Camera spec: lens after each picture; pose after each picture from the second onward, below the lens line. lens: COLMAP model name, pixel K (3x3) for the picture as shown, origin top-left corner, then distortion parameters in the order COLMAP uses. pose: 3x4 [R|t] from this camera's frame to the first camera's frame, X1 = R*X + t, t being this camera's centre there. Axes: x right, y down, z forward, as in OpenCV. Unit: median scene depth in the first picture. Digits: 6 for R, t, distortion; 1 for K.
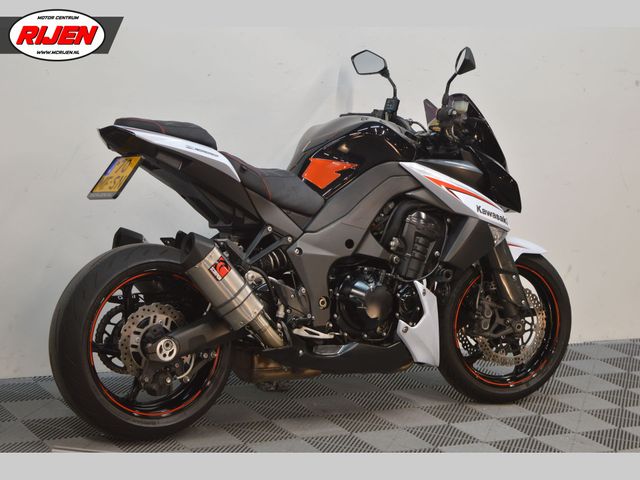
lens RADIAL K [[1475.9, 0, 320.0], [0, 1475.9, 240.0], [0, 0, 1]] dist [-0.006882, 0.046820]
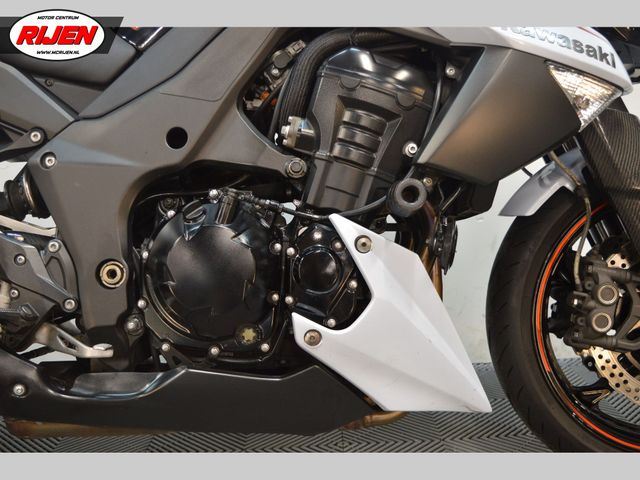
lens RADIAL K [[730.3, 0, 320.0], [0, 730.3, 240.0], [0, 0, 1]] dist [-0.081997, 0.002999]
pose [[0.855636, -0.053019, -0.514855, 0.163883], [0.033403, 0.998322, -0.047294, 0.044008], [0.516499, 0.023269, 0.855971, 0.834677]]
